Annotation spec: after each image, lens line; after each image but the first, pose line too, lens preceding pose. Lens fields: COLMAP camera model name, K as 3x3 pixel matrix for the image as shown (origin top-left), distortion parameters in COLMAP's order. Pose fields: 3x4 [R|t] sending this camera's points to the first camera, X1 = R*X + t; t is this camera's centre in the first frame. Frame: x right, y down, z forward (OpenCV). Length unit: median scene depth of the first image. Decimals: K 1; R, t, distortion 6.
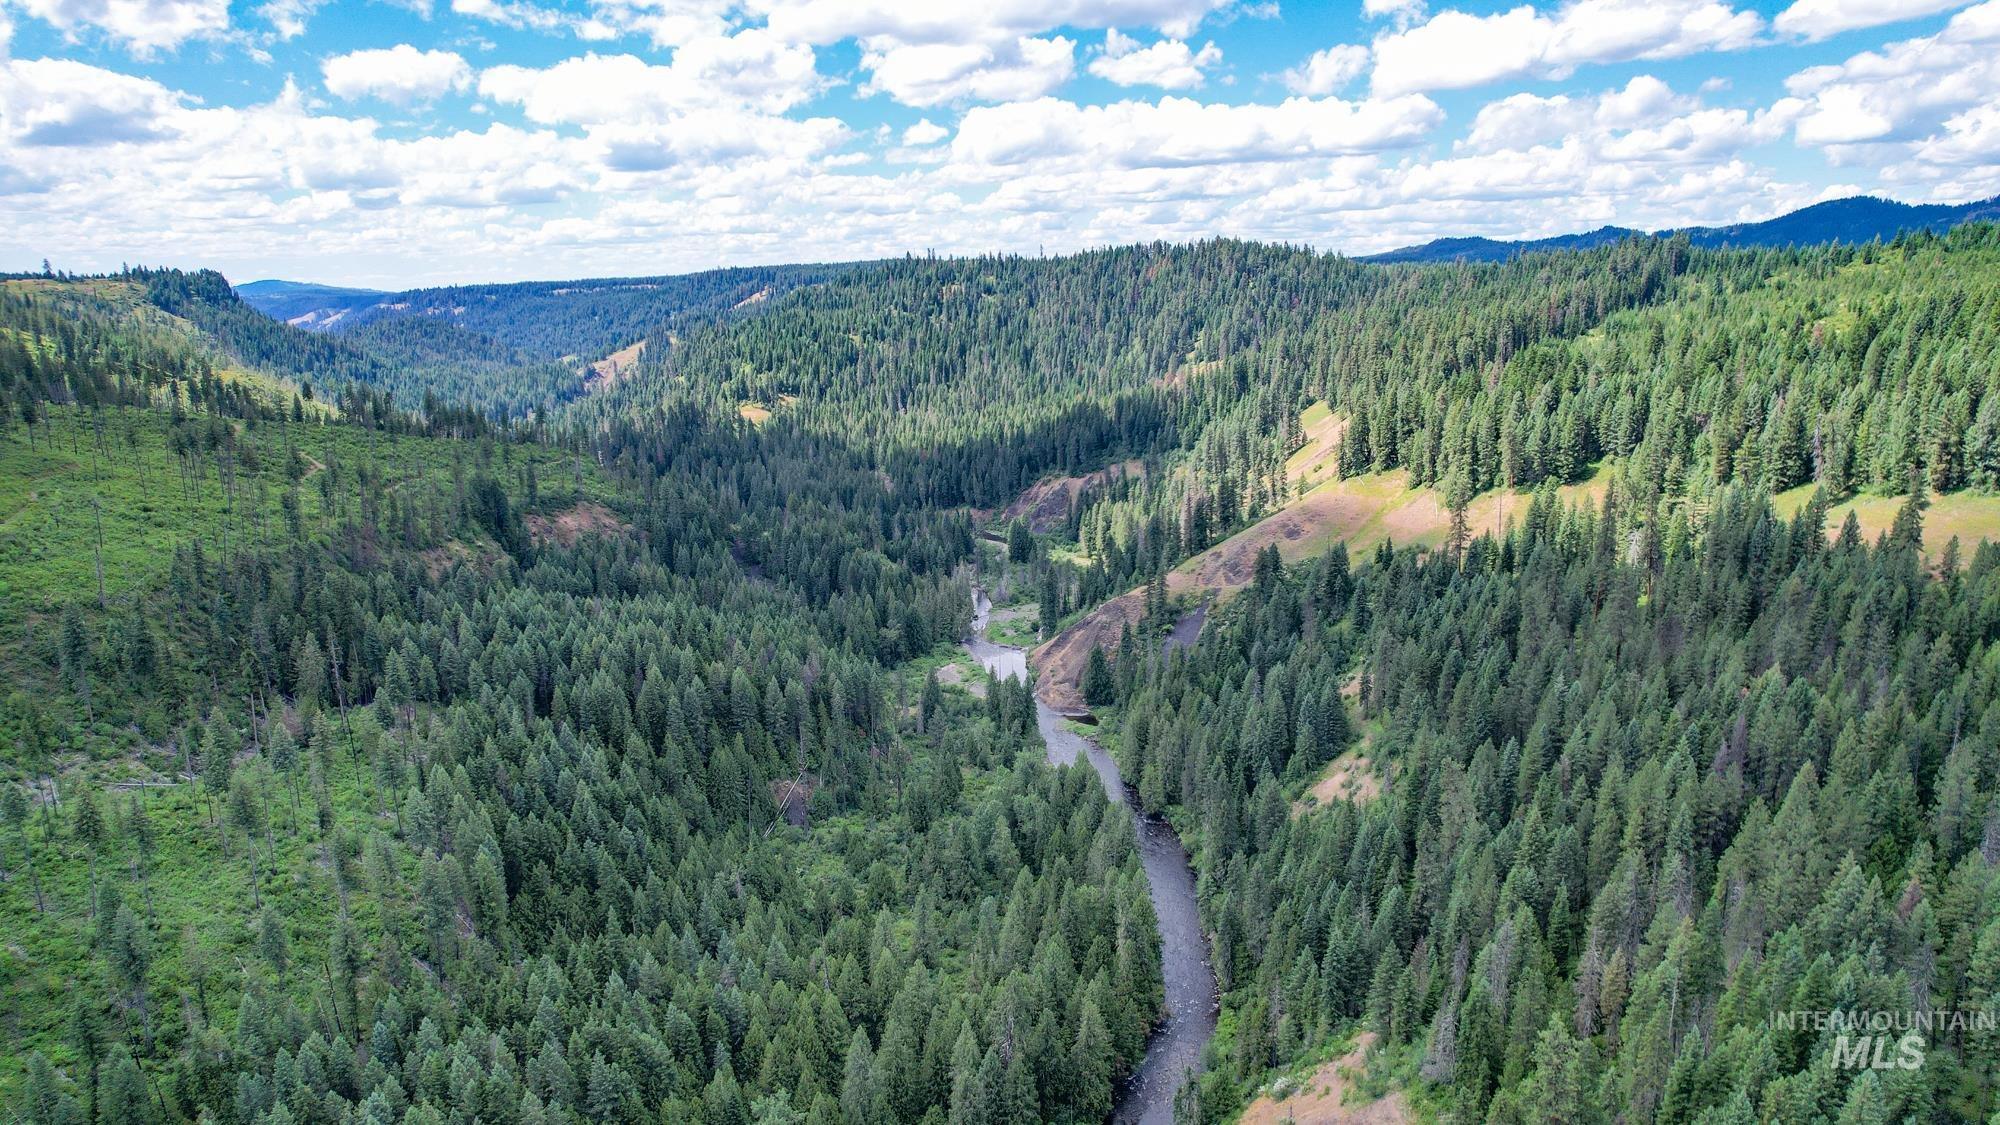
lens RADIAL K [[1284.7, 0, 1000.0], [0, 1284.7, 562.5], [0, 0, 1]] dist [-0.046455, 0.029781]
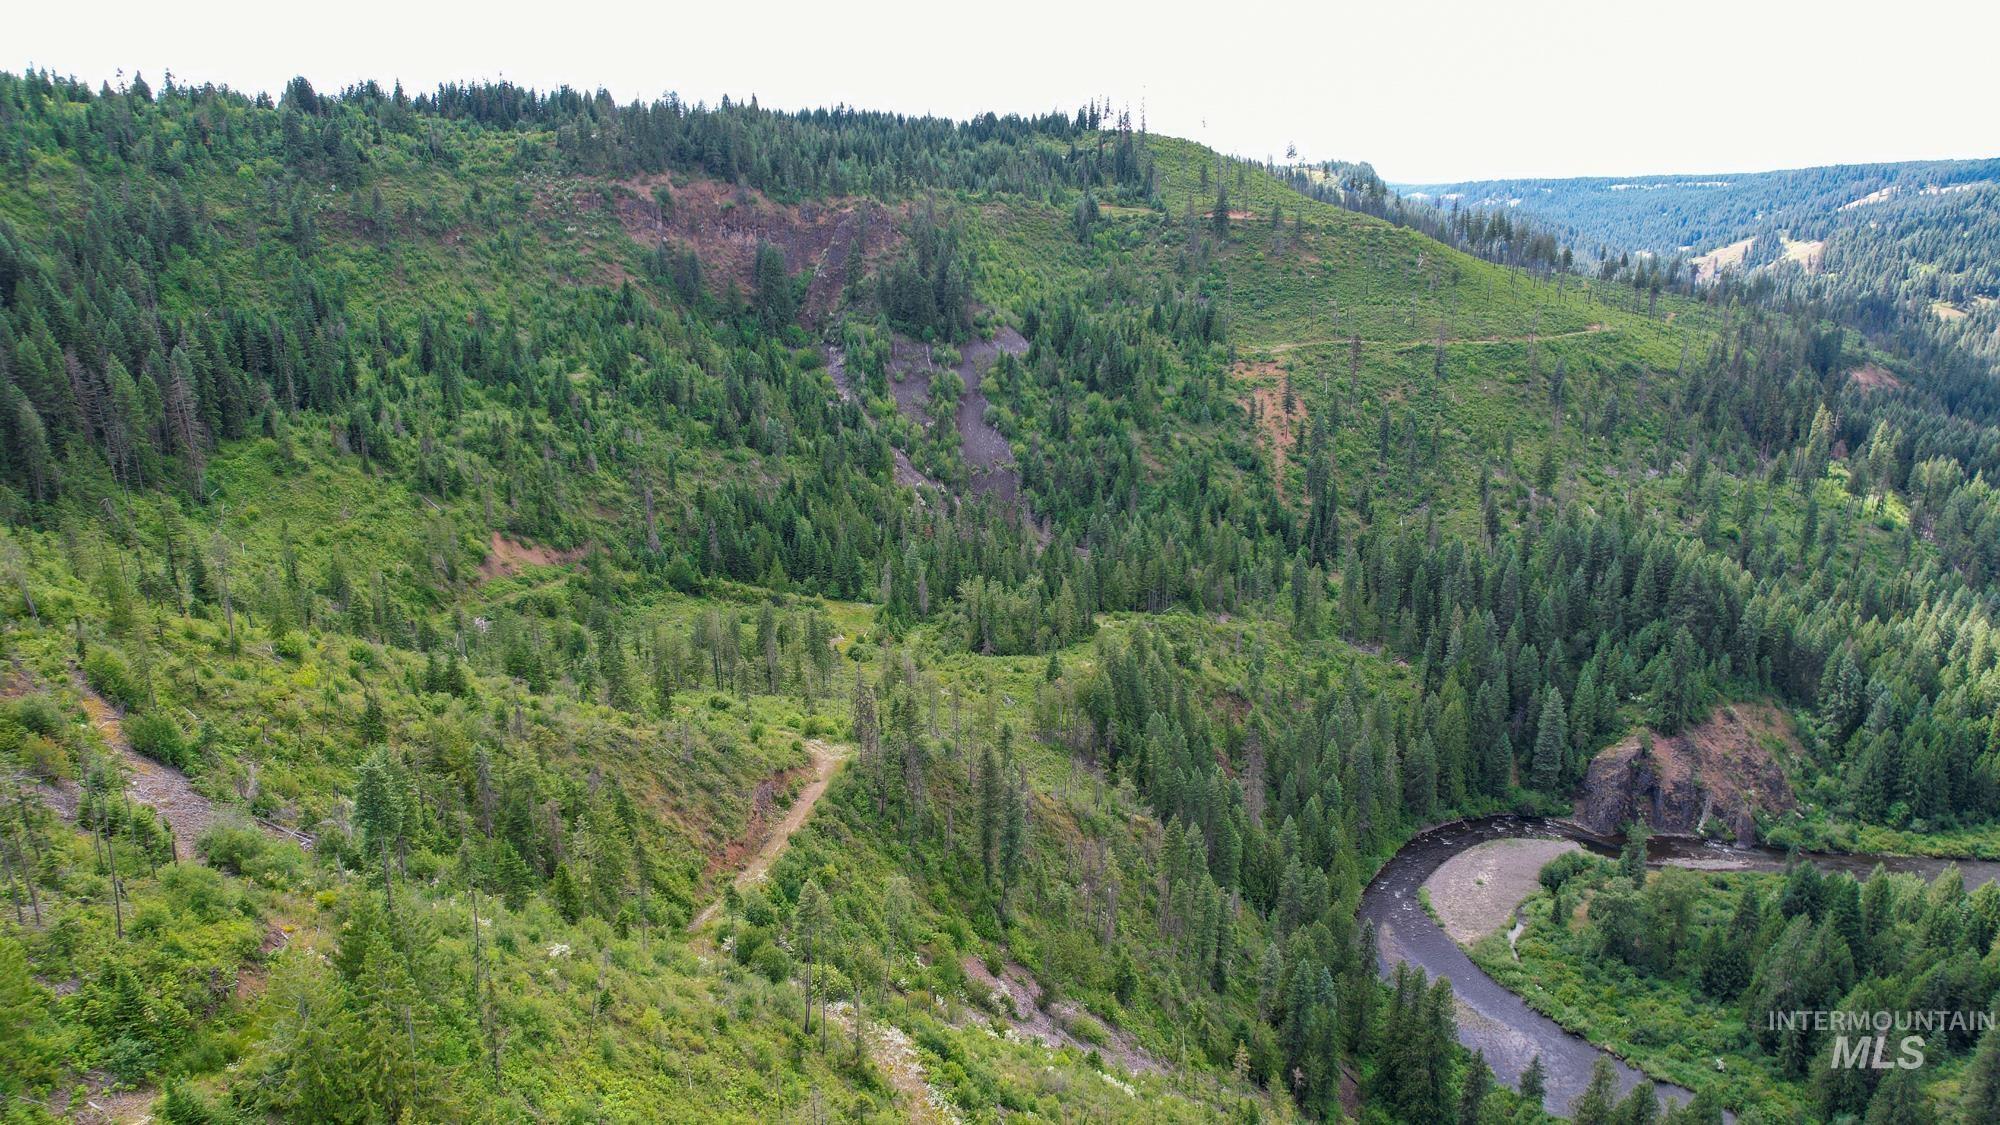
lens RADIAL K [[1285.3, 0, 1009.8], [0, 1285.3, 561.0], [0, 0, 1]] dist [-0.073229, 0.071303]
pose [[0.753011, 0.194371, -0.628645, -0.107545], [-0.144329, 0.980900, 0.130403, 0.071469], [0.641984, -0.007463, 0.766682, -0.325958]]
